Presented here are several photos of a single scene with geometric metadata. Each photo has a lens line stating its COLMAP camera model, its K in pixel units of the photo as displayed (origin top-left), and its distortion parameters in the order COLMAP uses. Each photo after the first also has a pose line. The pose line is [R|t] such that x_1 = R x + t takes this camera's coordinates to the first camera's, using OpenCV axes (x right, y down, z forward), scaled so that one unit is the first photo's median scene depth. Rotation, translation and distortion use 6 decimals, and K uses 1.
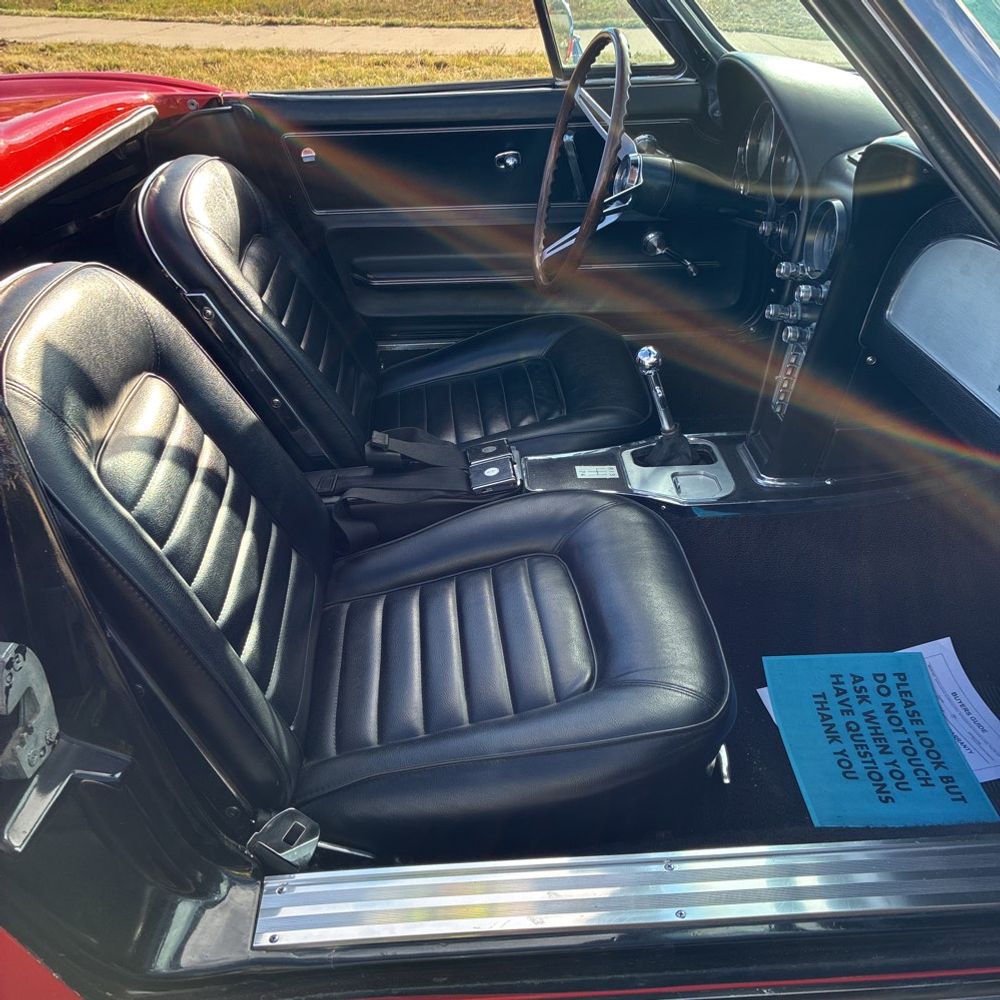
lens RADIAL K [[1013.9, 0, 501.6], [0, 1013.9, 500.3], [0, 0, 1]] dist [0.013708, 0.030034]
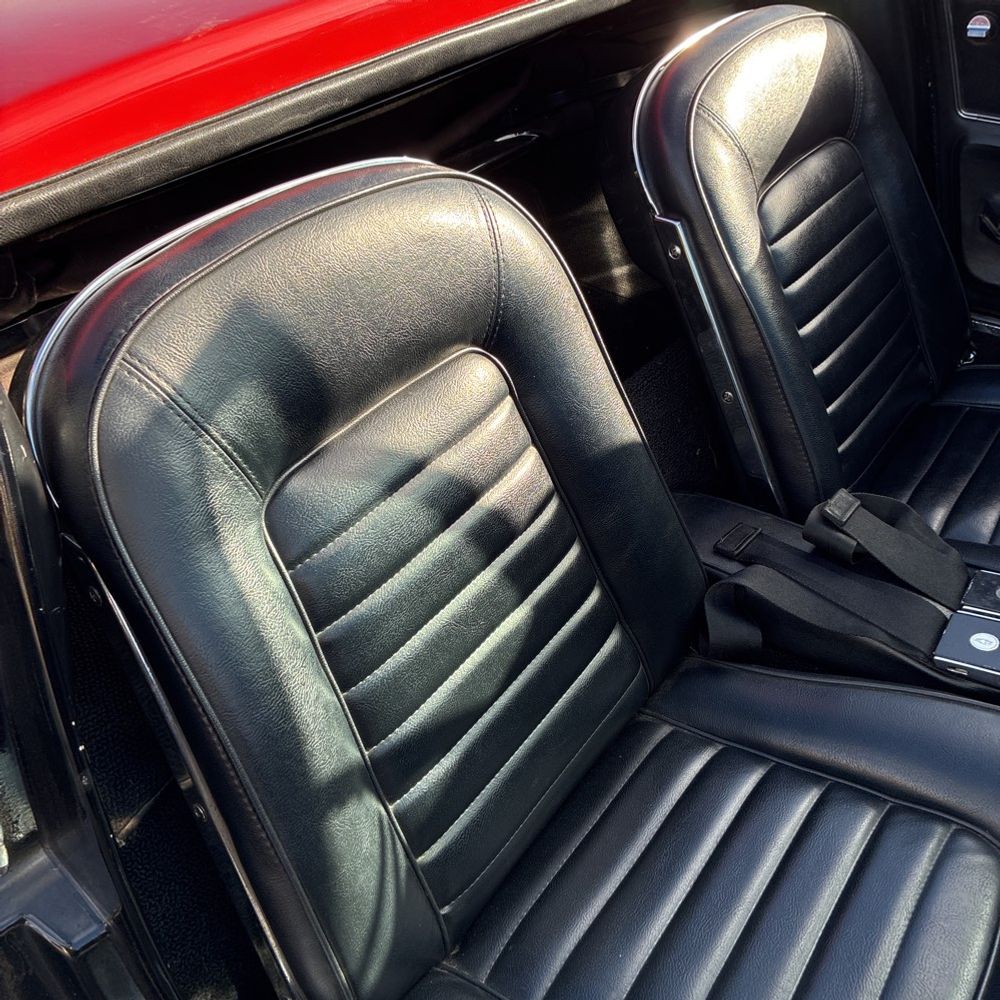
lens RADIAL K [[1003.7, 0, 502.5], [0, 1003.7, 506.3], [0, 0, 1]] dist [0.038412, -0.035439]
pose [[0.755129, 0.405826, -0.514865, 0.053355], [-0.313907, 0.913306, 0.259491, -0.178422], [0.575537, -0.034329, 0.817055, 0.383459]]
